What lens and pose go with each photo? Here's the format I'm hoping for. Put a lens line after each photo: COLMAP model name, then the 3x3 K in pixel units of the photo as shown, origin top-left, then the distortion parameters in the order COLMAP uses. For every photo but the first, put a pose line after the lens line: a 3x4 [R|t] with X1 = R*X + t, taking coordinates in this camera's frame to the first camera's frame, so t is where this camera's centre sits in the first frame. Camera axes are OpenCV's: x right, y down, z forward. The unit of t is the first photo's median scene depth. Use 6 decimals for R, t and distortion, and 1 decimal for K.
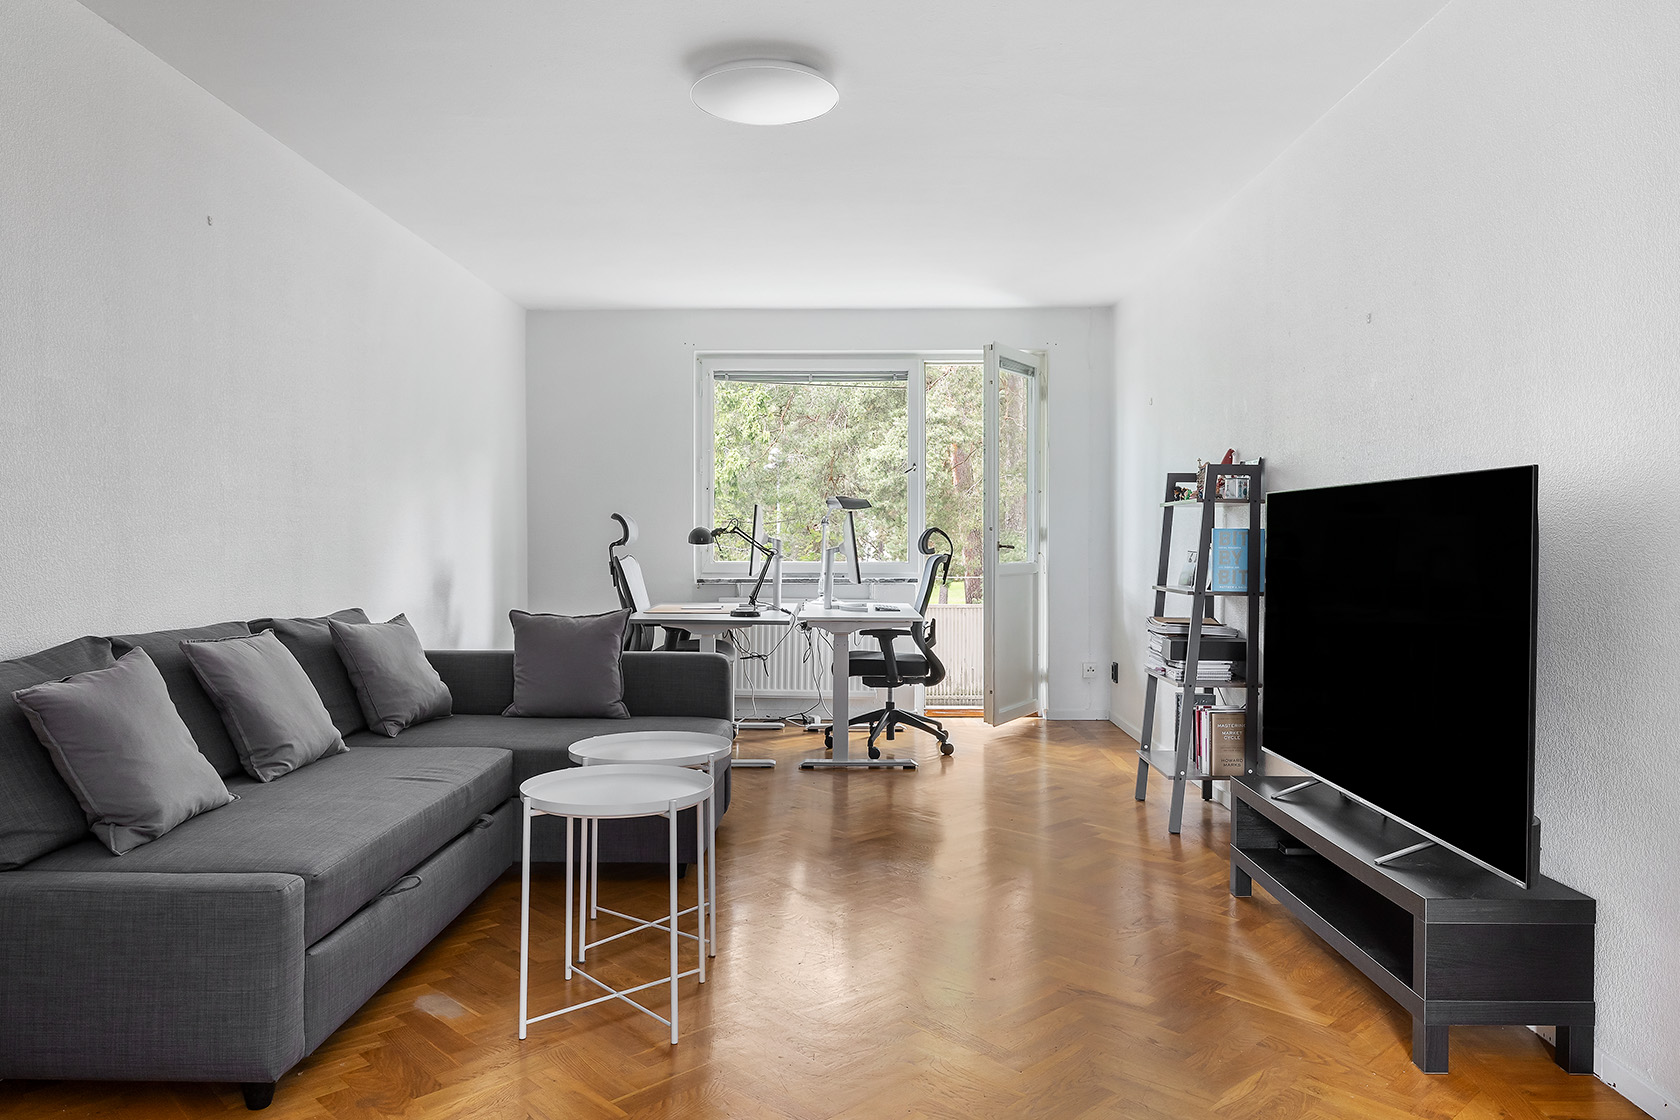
lens RADIAL K [[1157.7, 0, 838.7], [0, 1157.7, 557.7], [0, 0, 1]] dist [-0.004045, -0.000463]
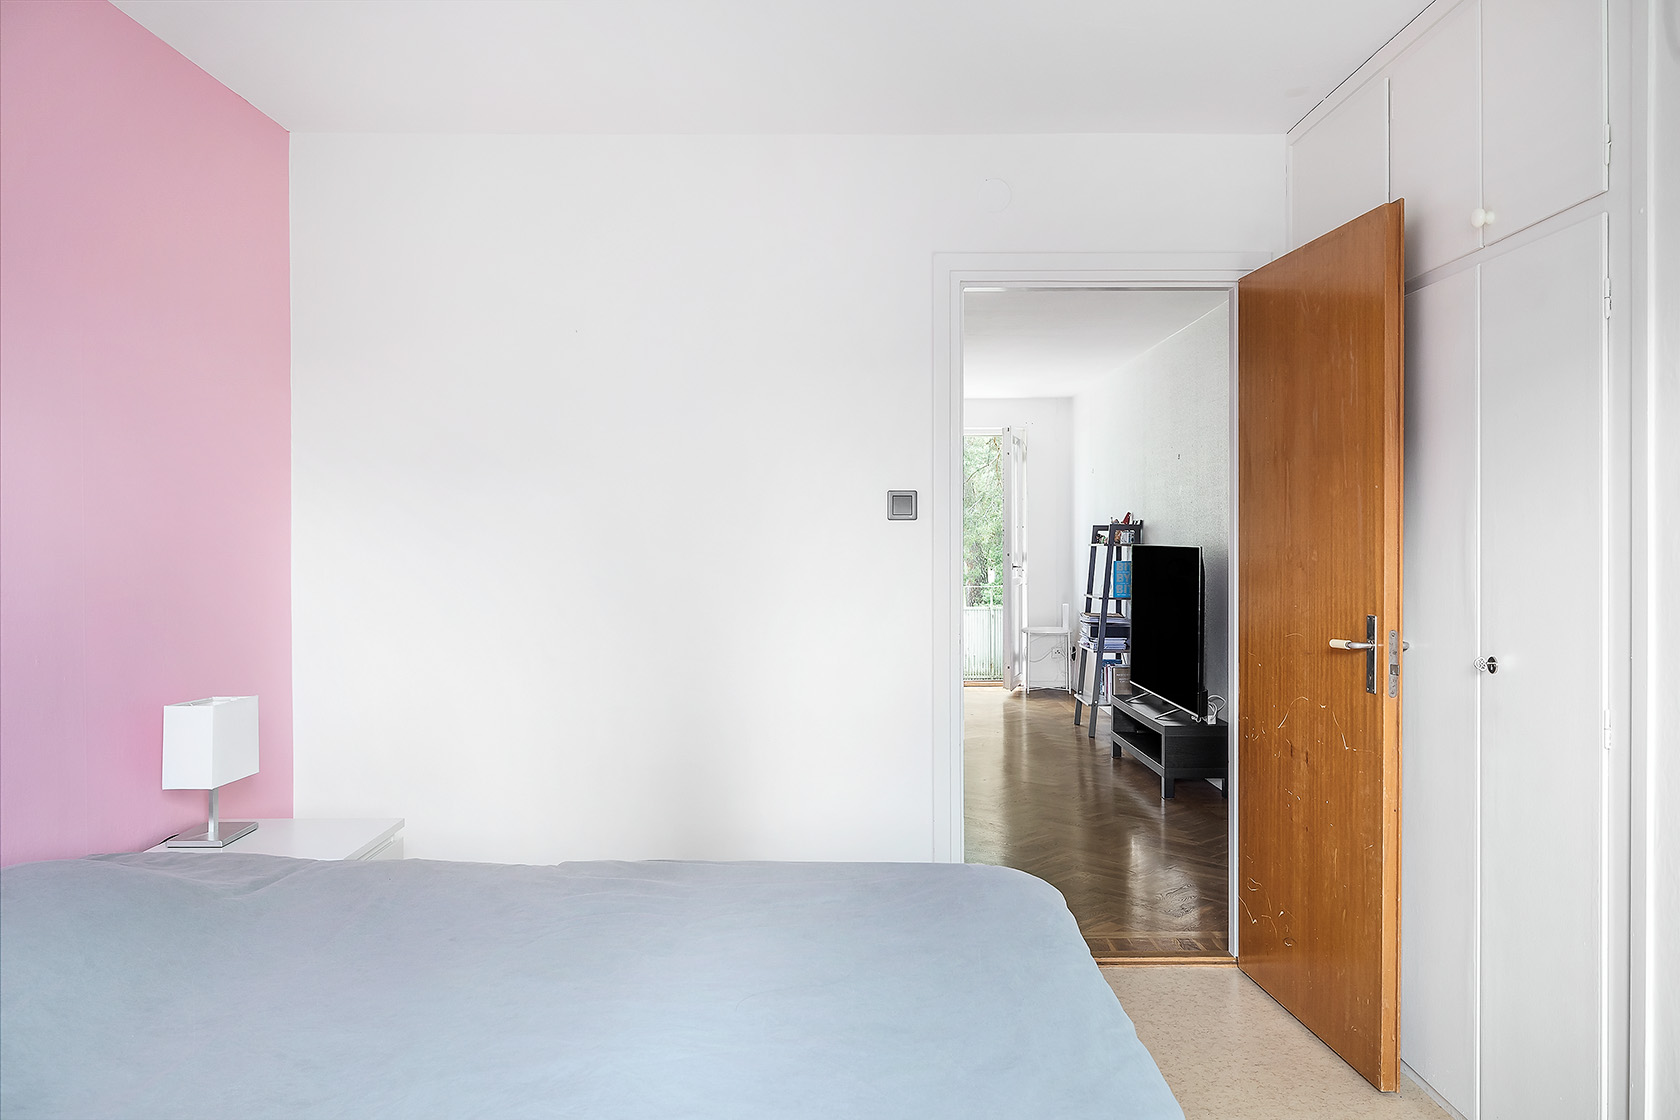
lens RADIAL K [[1260.8, 0, 840.0], [0, 1260.8, 558.2], [0, 0, 1]] dist [0.002521, 0.000134]
pose [[0.999933, -0.006968, 0.009278, -0.093887], [0.006983, 0.999974, -0.001585, -0.027019], [-0.009267, 0.001650, 0.999956, -0.806481]]
